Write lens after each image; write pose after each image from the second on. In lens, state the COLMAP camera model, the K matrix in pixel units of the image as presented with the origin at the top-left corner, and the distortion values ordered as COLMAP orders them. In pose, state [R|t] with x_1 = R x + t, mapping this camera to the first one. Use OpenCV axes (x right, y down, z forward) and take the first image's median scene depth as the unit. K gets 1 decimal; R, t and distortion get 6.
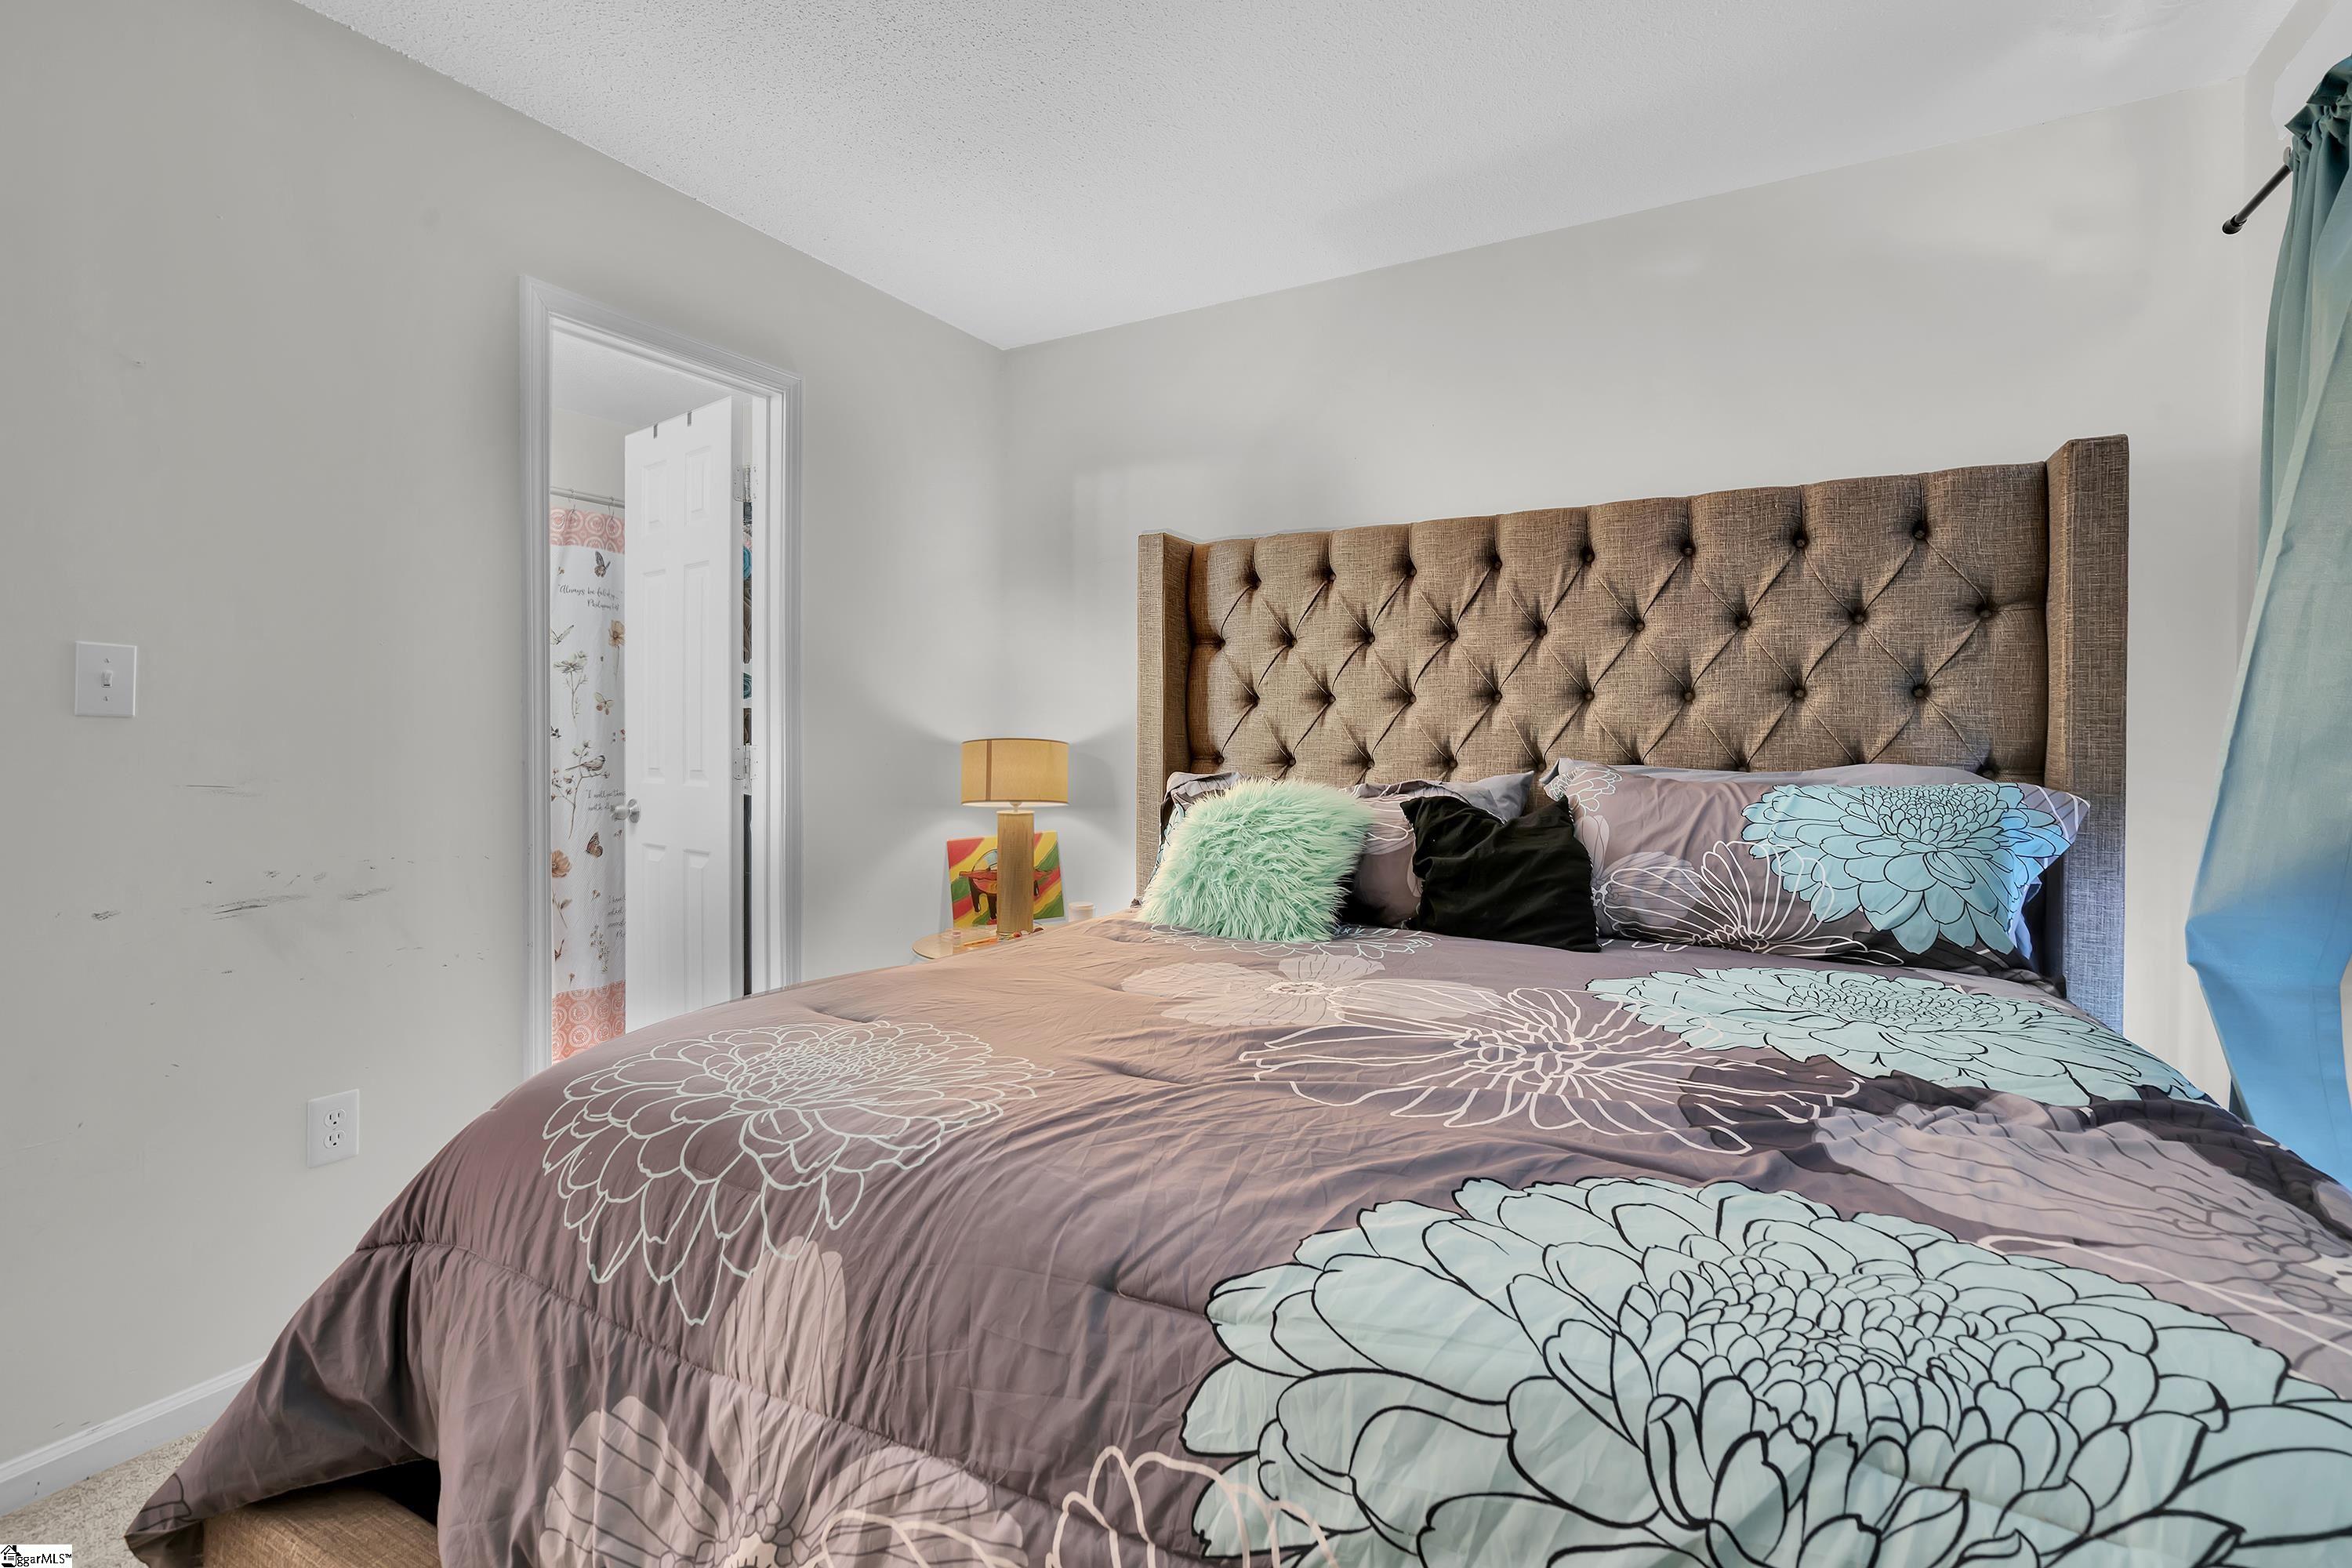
lens RADIAL K [[1066.1, 0, 1234.4], [0, 1066.1, 732.9], [0, 0, 1]] dist [-0.002625, -0.000509]
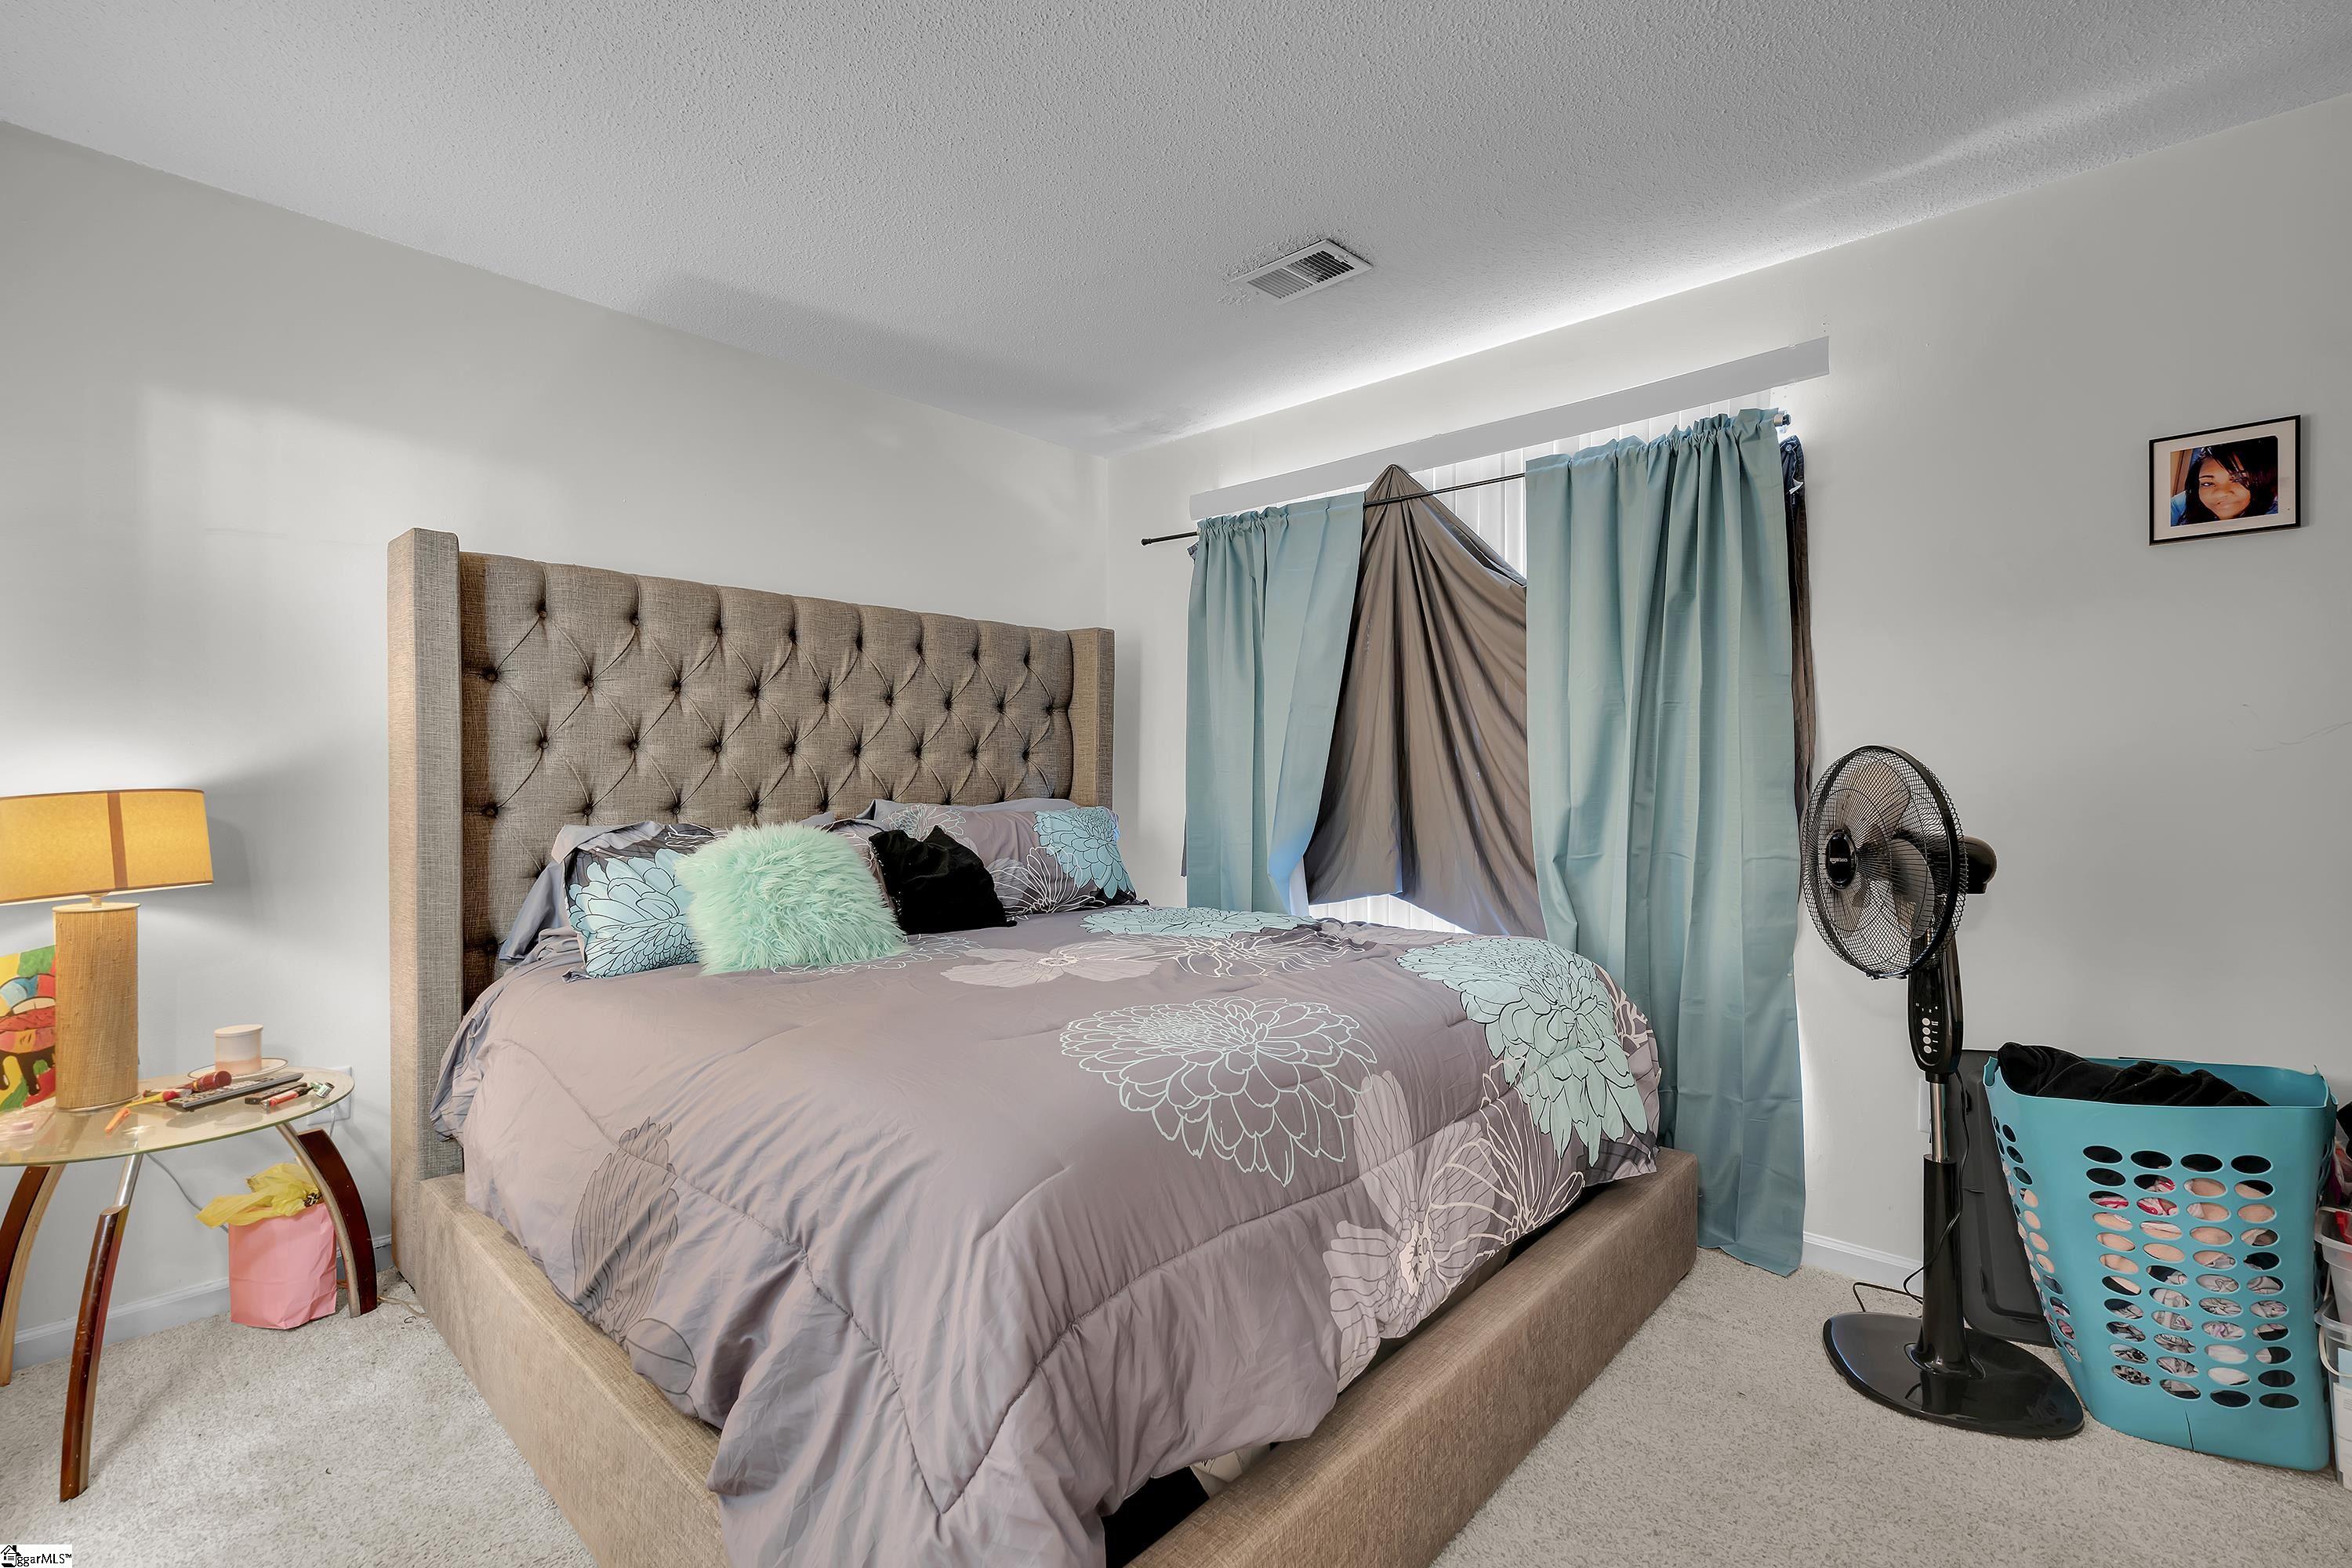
lens RADIAL K [[967.0, 0, 1176.4], [0, 967.0, 786.5], [0, 0, 1]] dist [-0.018583, 0.000052]
pose [[0.282820, -0.006993, 0.959148, -0.772554], [-0.002935, 0.999962, 0.008156, -0.003085], [-0.959169, -0.005122, 0.282789, 0.332972]]
